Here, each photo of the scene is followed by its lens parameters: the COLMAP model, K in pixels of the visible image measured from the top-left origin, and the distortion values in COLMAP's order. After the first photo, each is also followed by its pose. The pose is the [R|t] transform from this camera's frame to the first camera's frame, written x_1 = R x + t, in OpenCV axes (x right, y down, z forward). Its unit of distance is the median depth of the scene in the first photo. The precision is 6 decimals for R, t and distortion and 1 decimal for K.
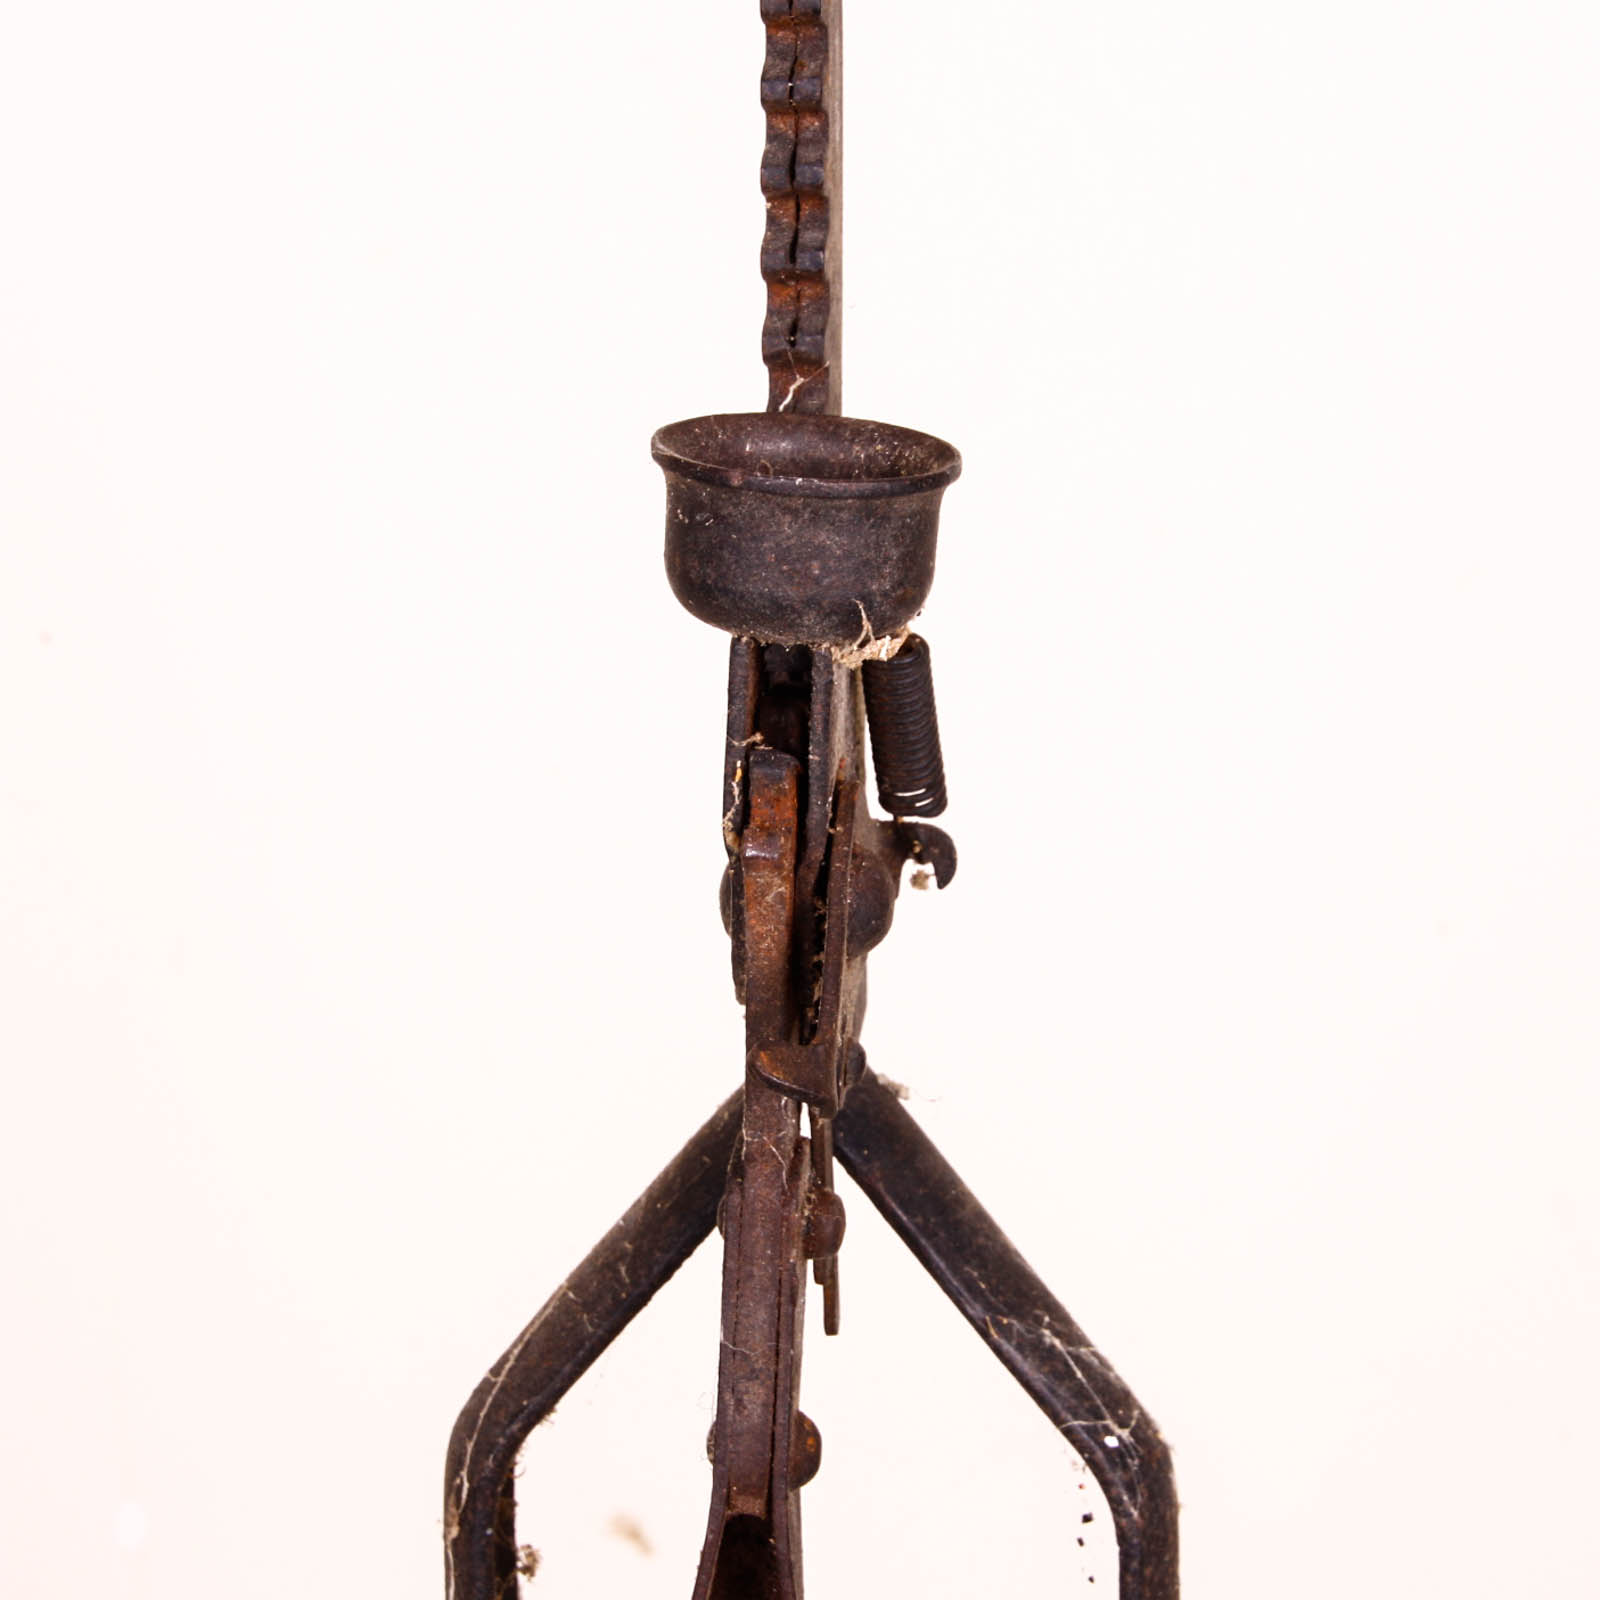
lens RADIAL K [[5061.9, 0, 800.0], [0, 5061.9, 800.0], [0, 0, 1]] dist [0.109786, -1.346199]
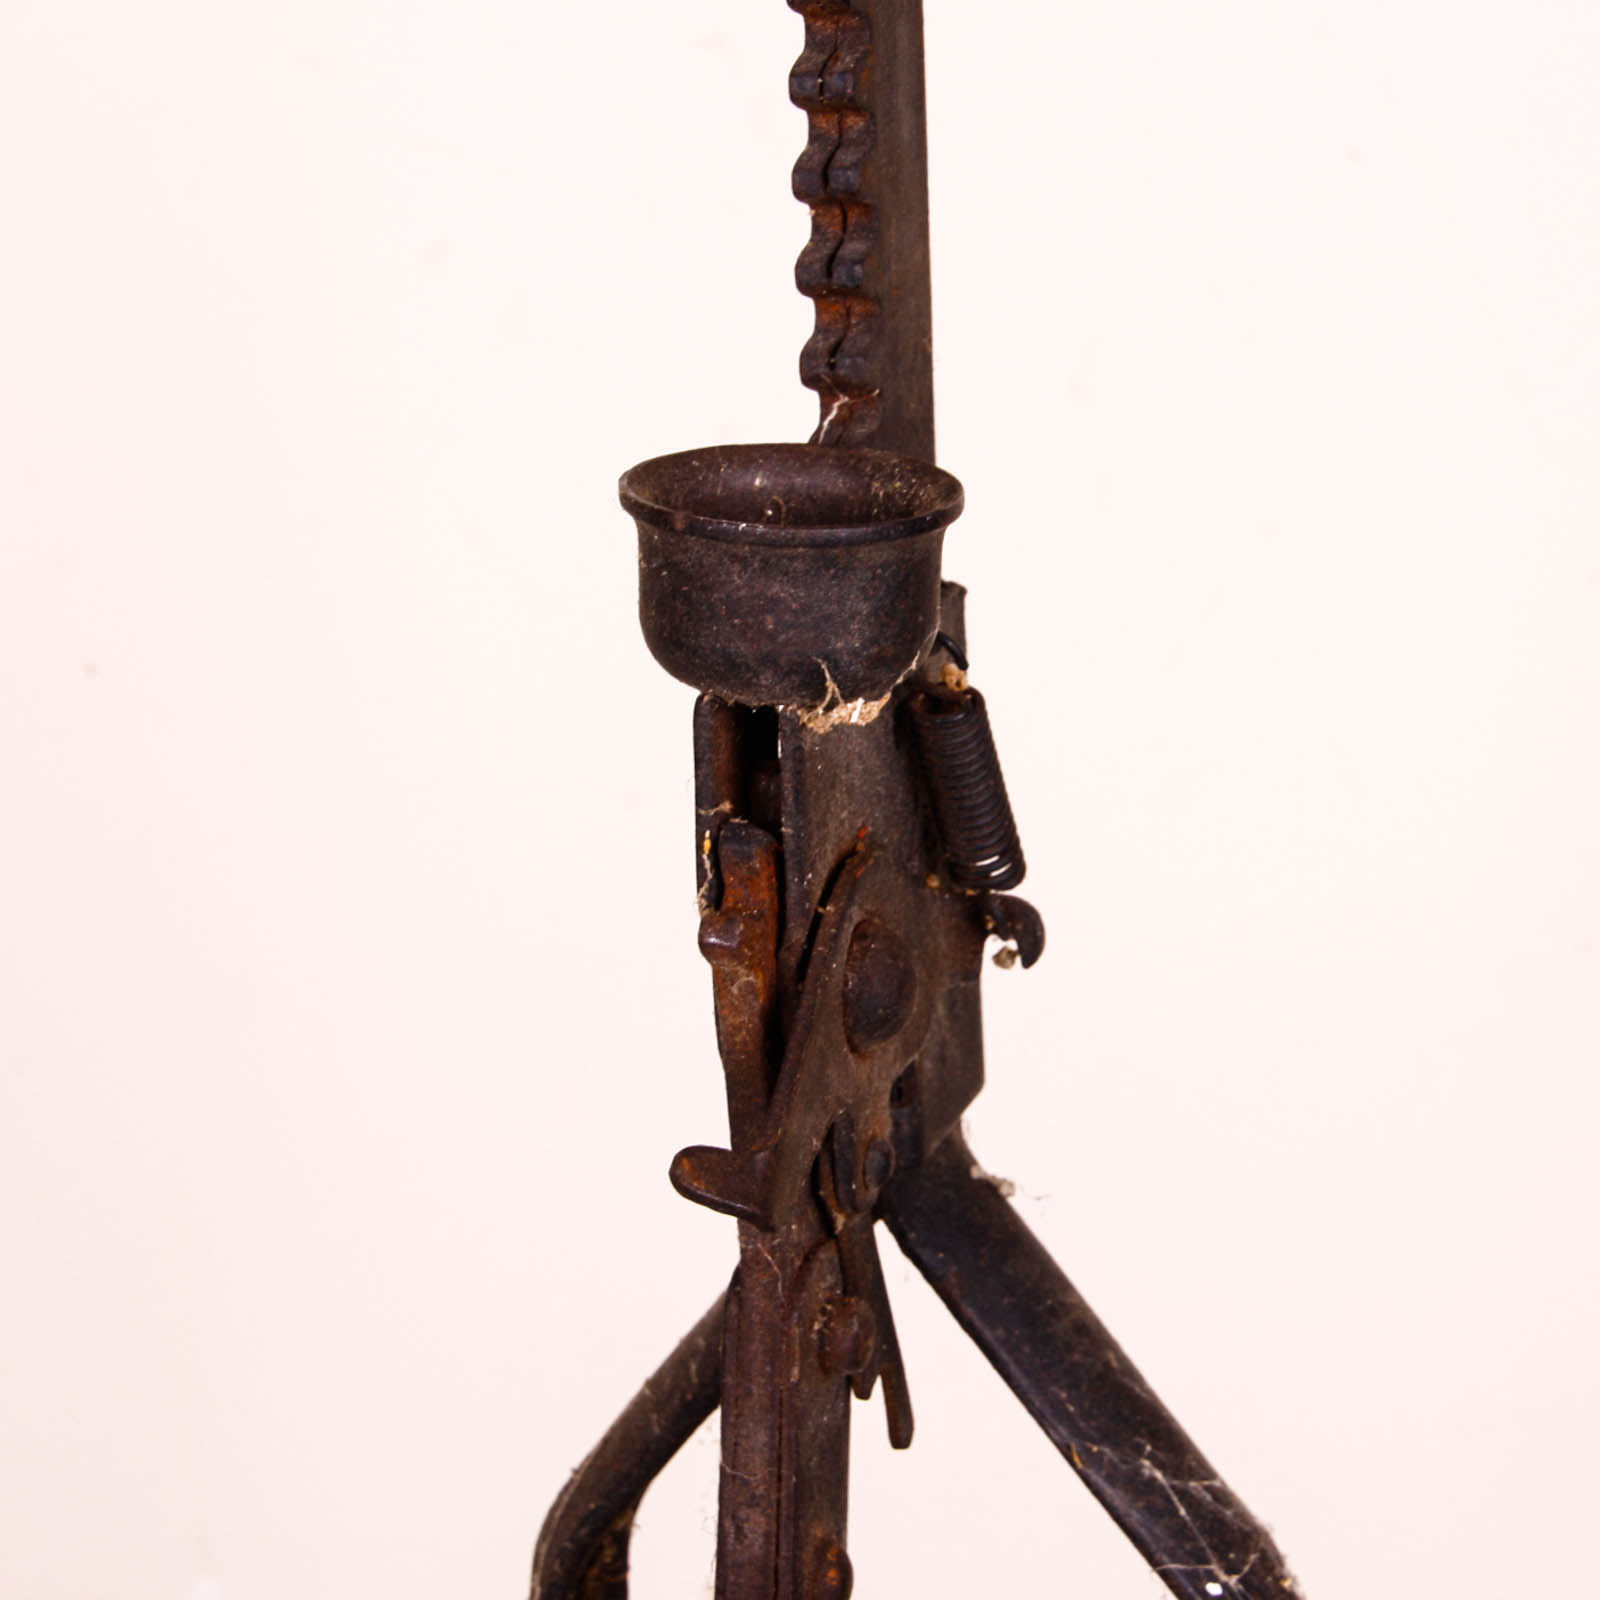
lens RADIAL K [[5061.9, 0, 800.0], [0, 5061.9, 800.0], [0, 0, 1]] dist [0.109786, -1.346199]
pose [[0.974449, 0.029709, -0.222635, 0.198271], [-0.026590, 0.999502, 0.016991, -0.028122], [0.223029, -0.010637, 0.974754, 0.117198]]
